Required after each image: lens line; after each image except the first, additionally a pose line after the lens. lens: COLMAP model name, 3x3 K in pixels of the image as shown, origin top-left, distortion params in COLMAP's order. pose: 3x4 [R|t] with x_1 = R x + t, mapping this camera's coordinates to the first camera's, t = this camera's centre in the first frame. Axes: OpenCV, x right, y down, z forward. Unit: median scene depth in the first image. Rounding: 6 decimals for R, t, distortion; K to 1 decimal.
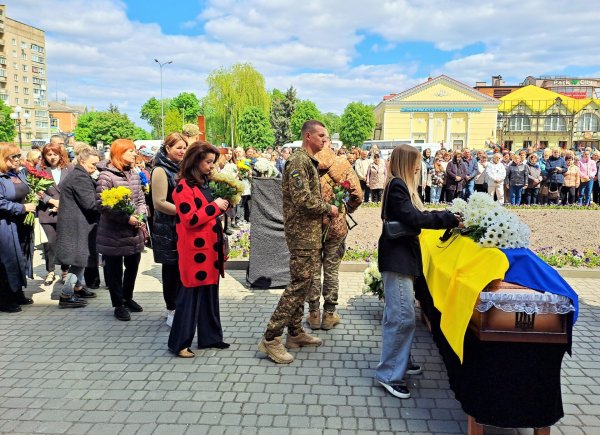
lens RADIAL K [[466.9, 0, 318.6], [0, 466.9, 196.5], [0, 0, 1]] dist [0.112784, -0.129524]
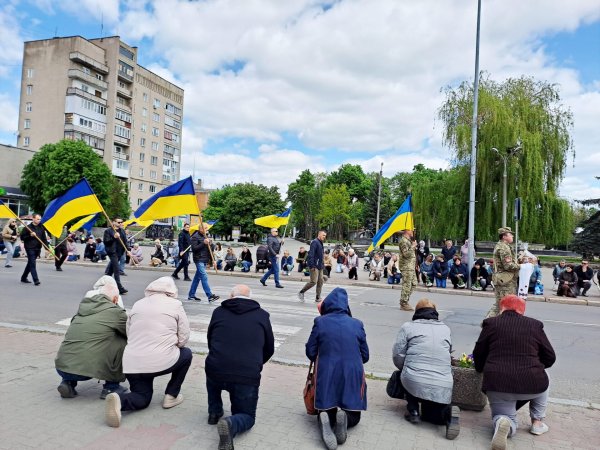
lens RADIAL K [[452.1, 0, 300.6], [0, 452.1, 215.2], [0, 0, 1]] dist [0.073802, -0.070091]
pose [[0.961133, 0.023322, -0.275100, -0.177839], [-0.067574, 0.985990, -0.152501, -0.037482], [0.267689, 0.165163, 0.949244, 0.375602]]
